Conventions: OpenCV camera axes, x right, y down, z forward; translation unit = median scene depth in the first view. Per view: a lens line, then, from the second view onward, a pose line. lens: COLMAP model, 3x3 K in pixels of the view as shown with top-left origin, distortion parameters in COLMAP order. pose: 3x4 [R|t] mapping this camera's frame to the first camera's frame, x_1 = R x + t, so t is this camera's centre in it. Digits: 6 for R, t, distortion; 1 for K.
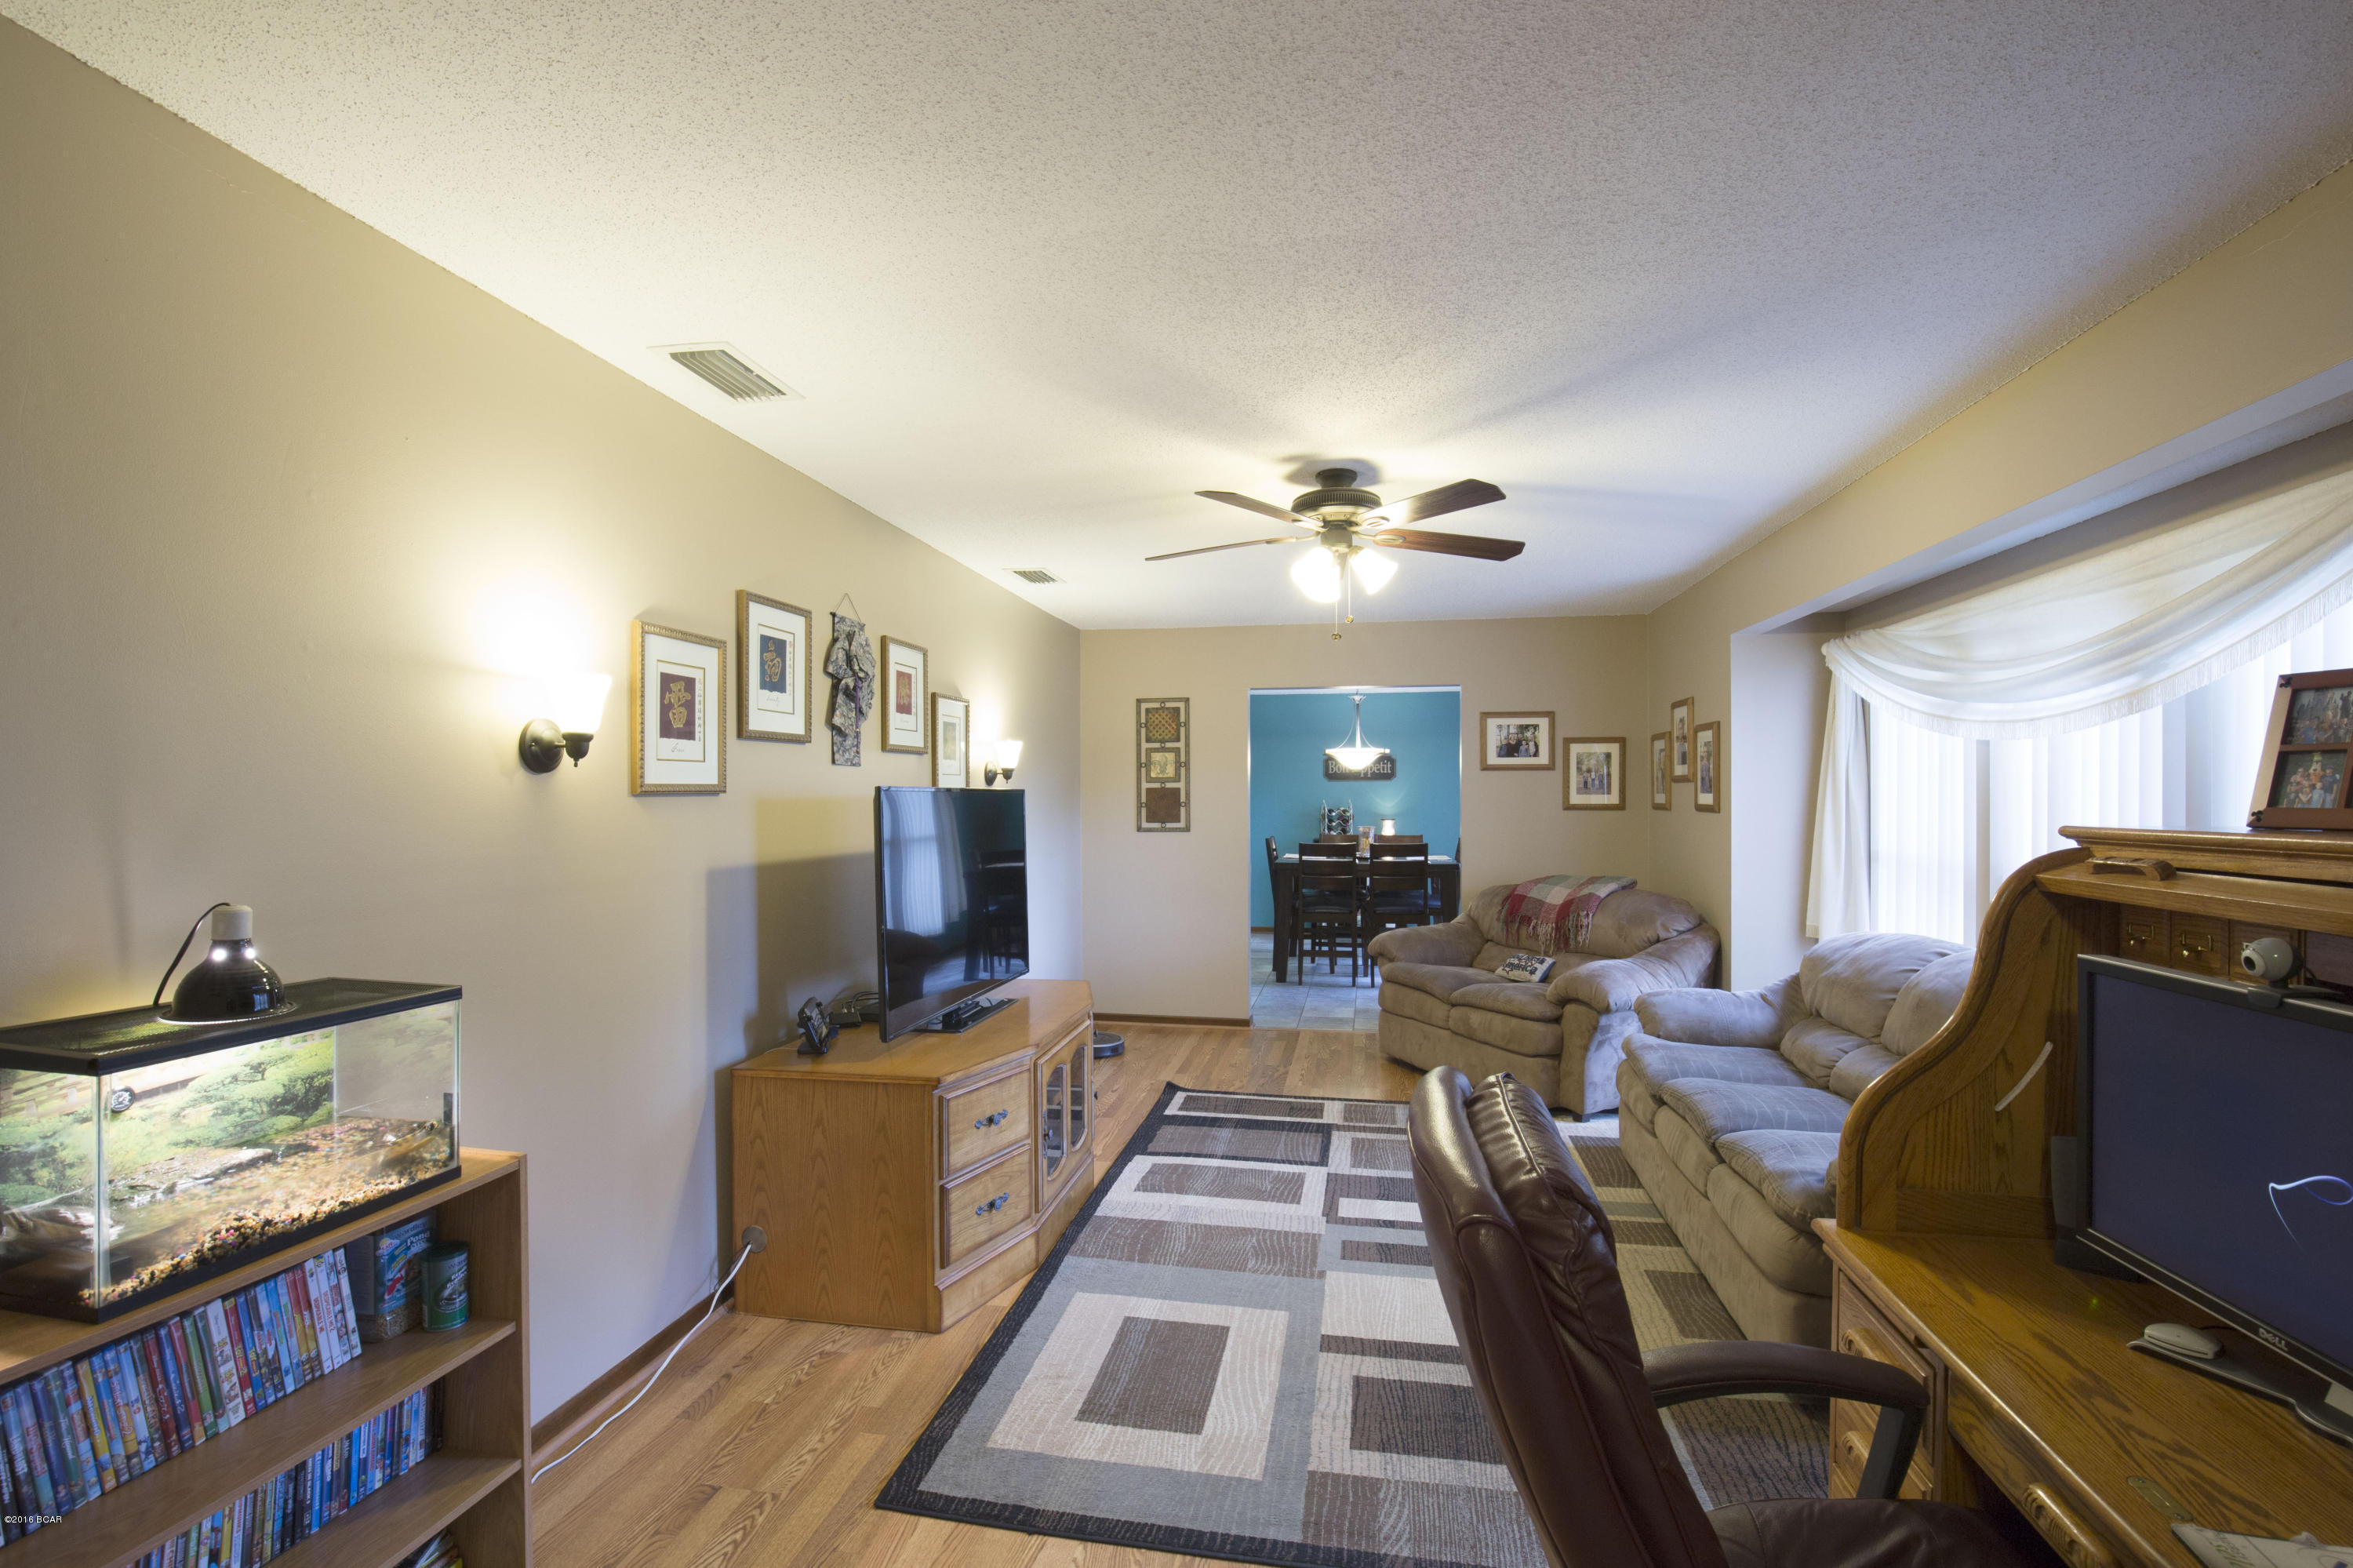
lens RADIAL K [[1070.5, 0, 1184.3], [0, 1070.5, 788.6], [0, 0, 1]] dist [-0.038115, 0.006589]
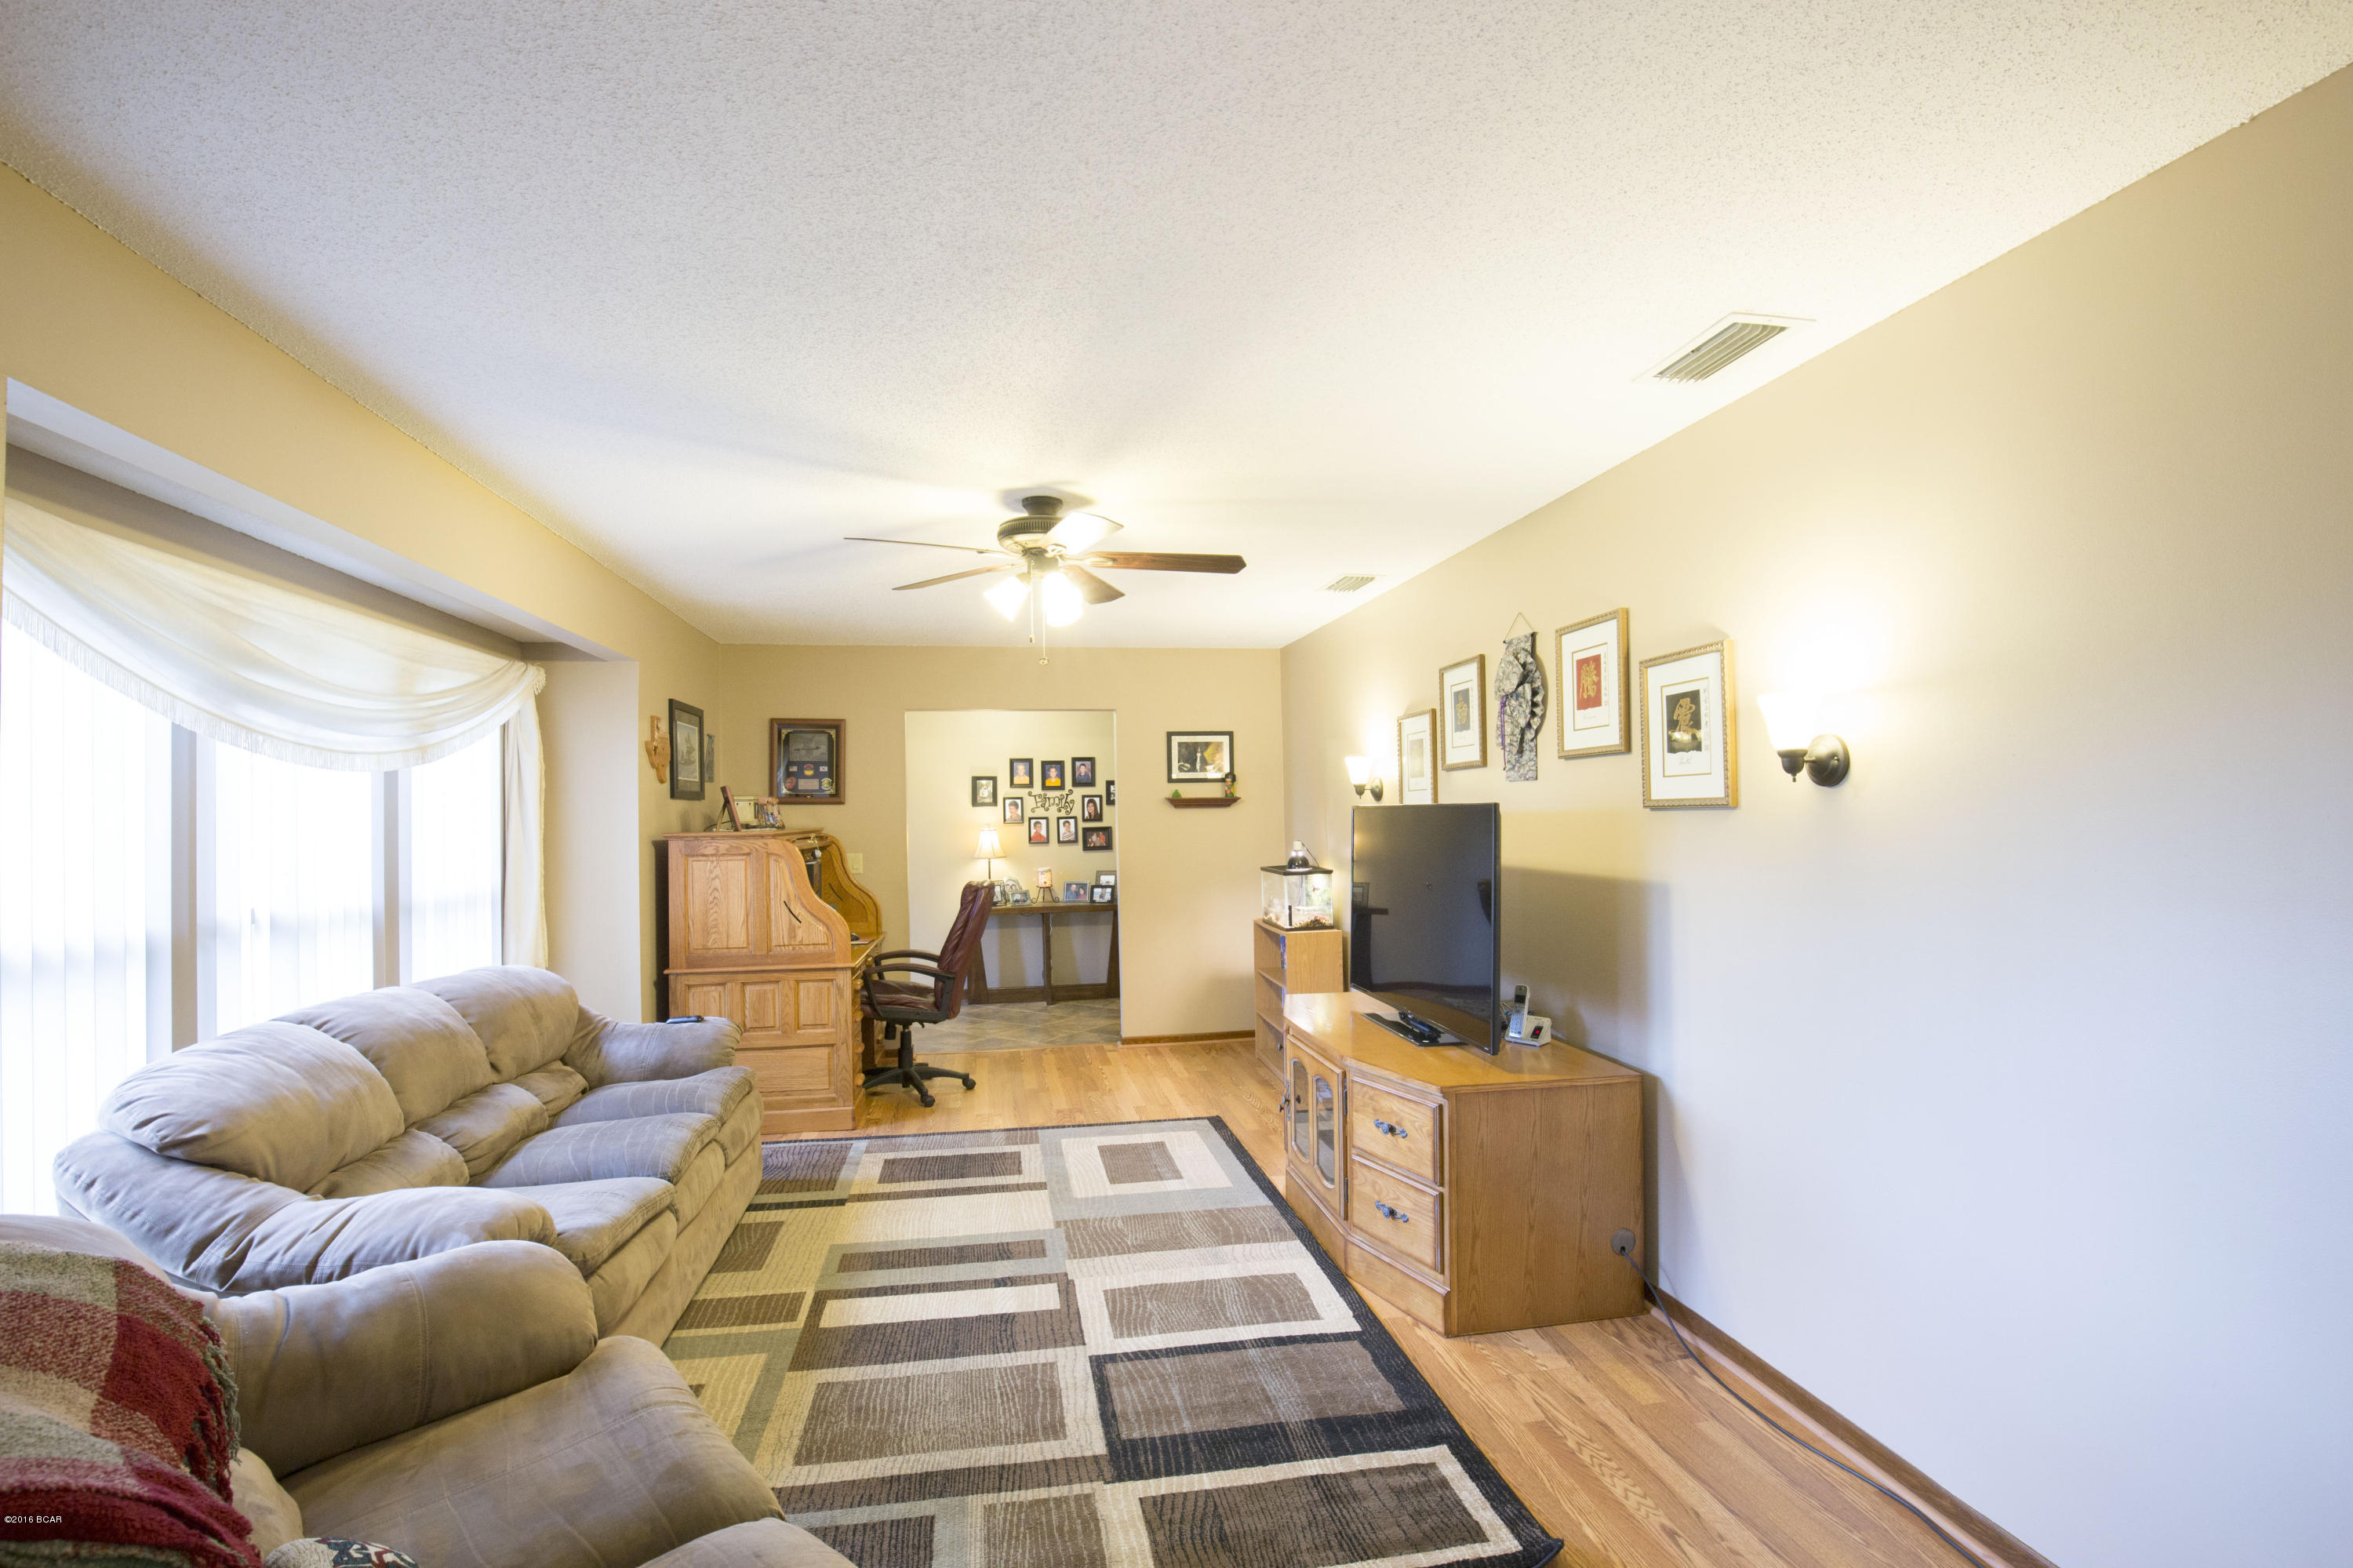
lens RADIAL K [[1070.5, 0, 1182.6], [0, 1070.5, 791.9], [0, 0, 1]] dist [-0.038115, 0.006589]
pose [[-0.937922, 0.007821, -0.346757, 0.360130], [0.017009, 0.999580, -0.023462, 0.007163], [0.346428, -0.027904, -0.937661, 1.927327]]
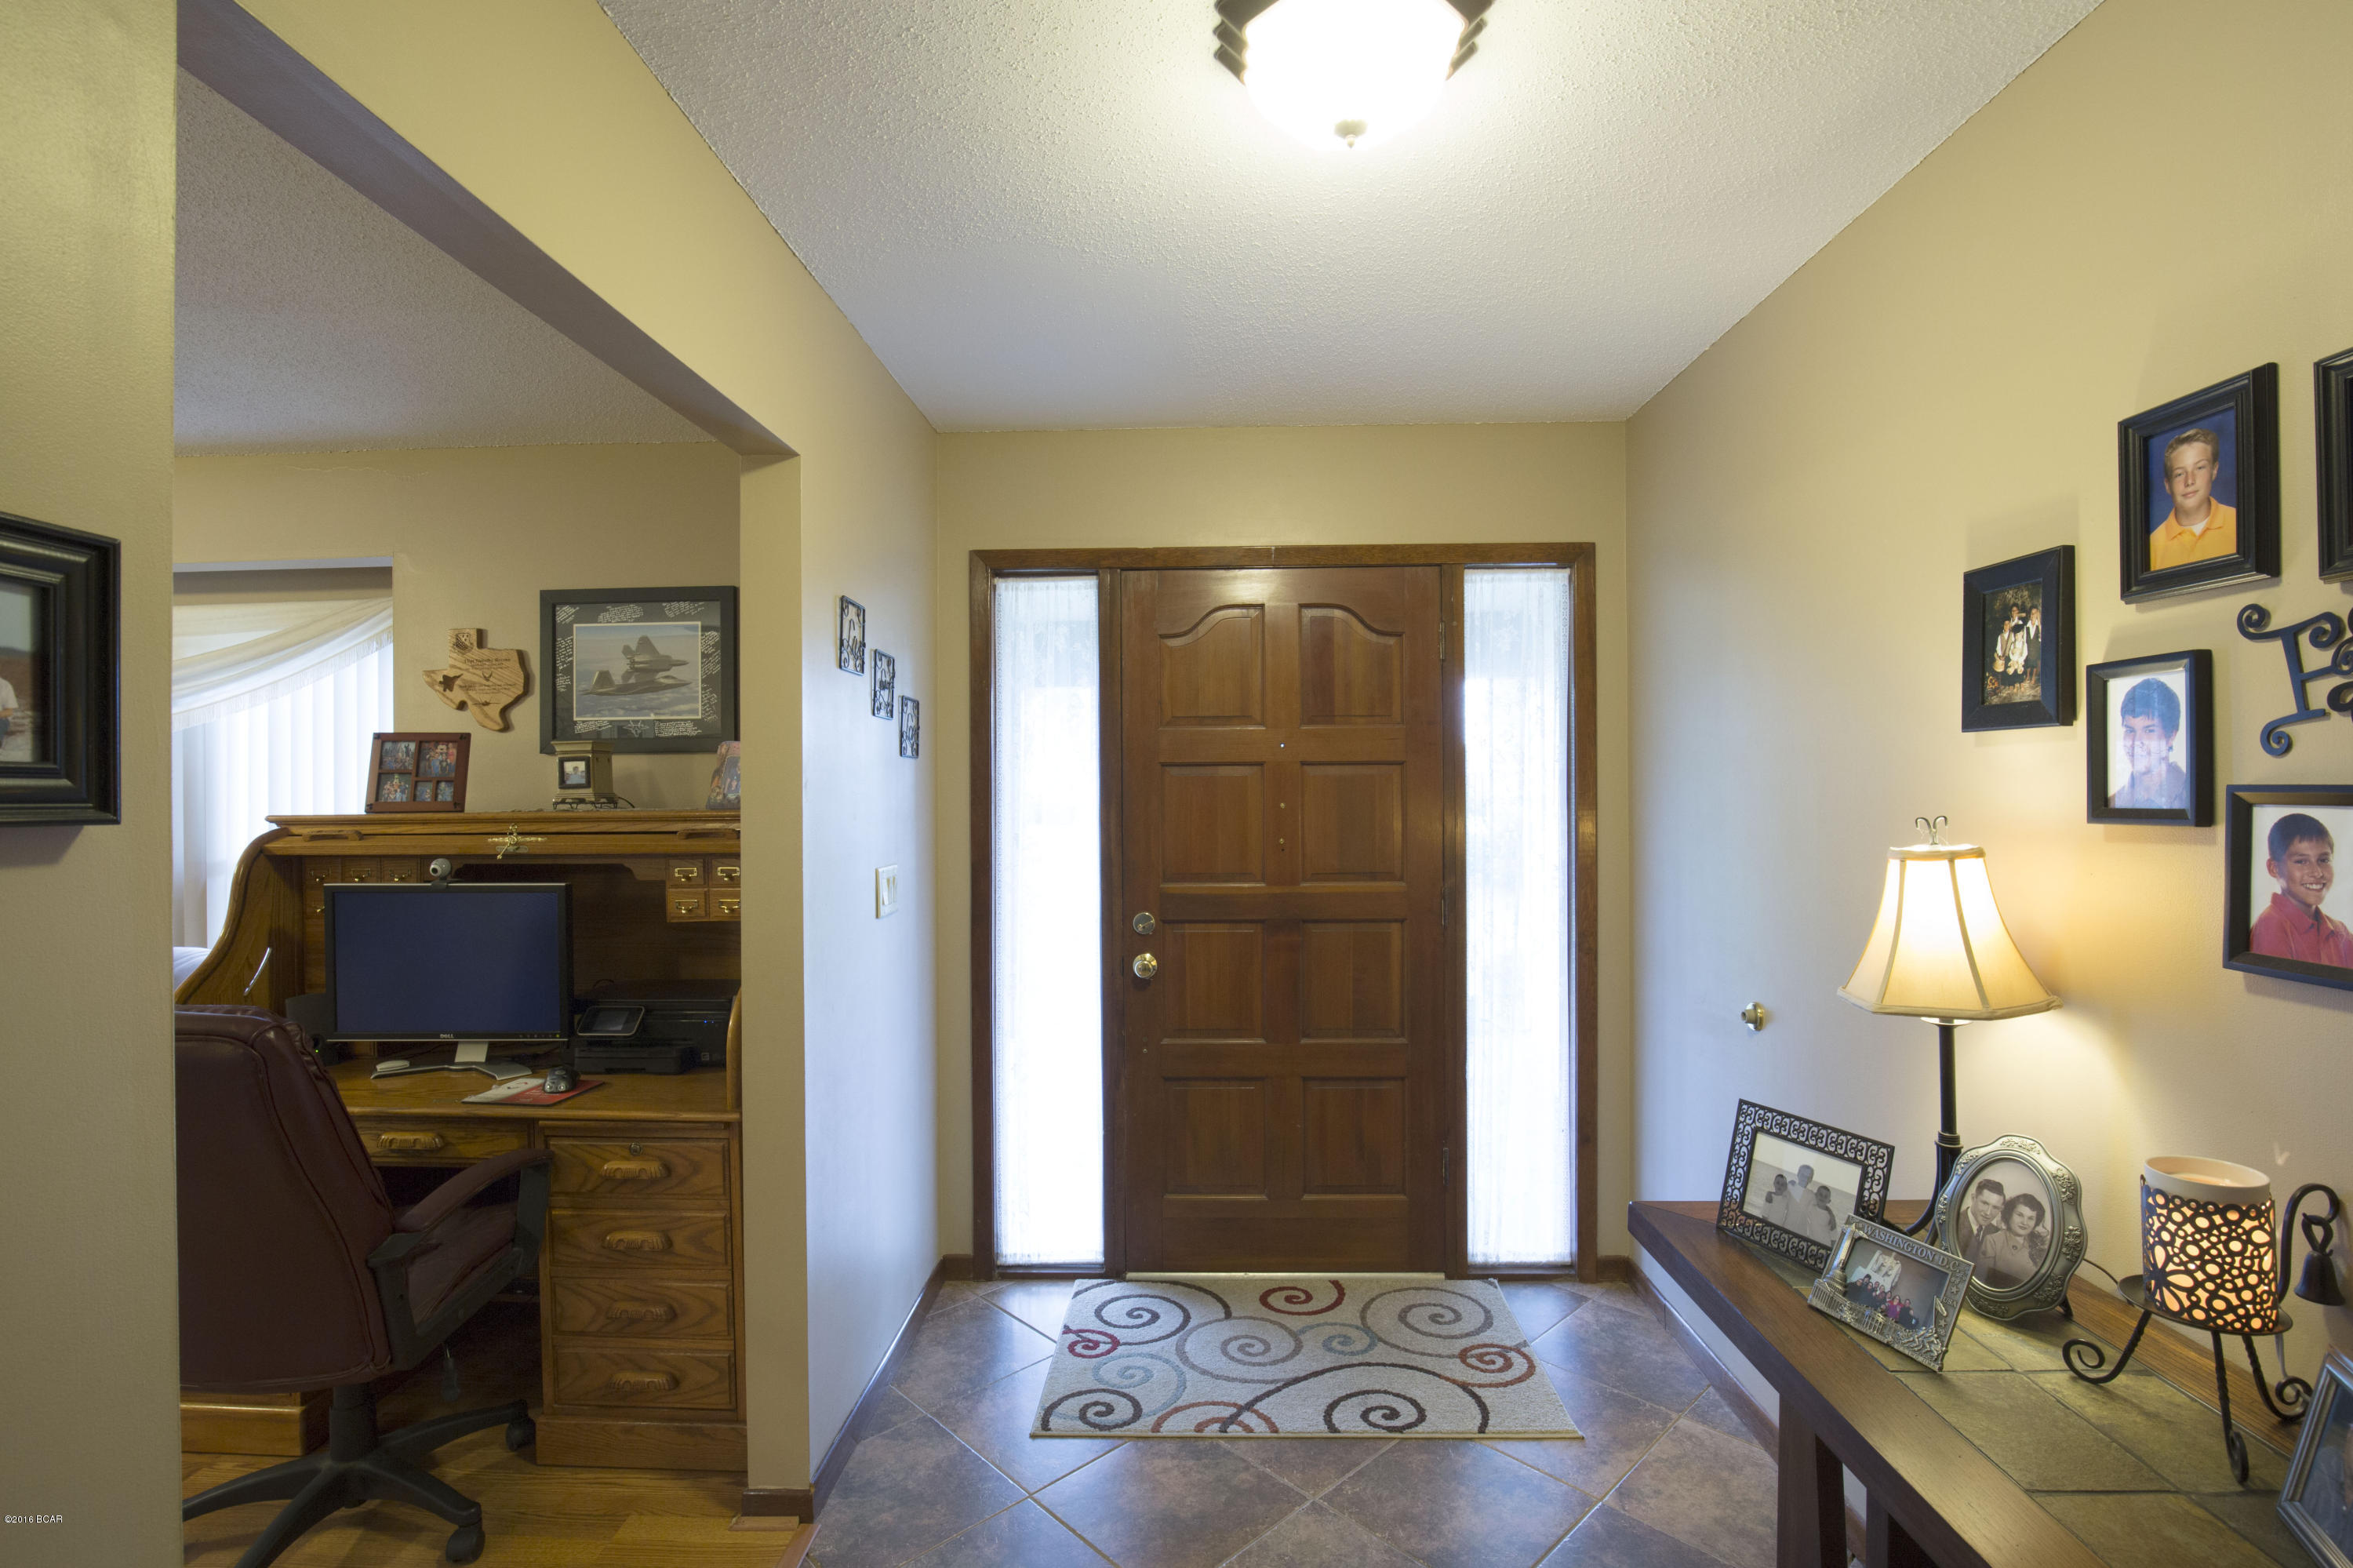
lens RADIAL K [[1070.5, 0, 1180.1], [0, 1070.5, 783.7], [0, 0, 1]] dist [-0.038115, 0.006589]
pose [[-0.152419, 0.001597, 0.988315, -0.435385], [0.006683, 0.999977, -0.000585, -0.001676], [-0.988293, 0.006516, -0.152426, -0.071853]]
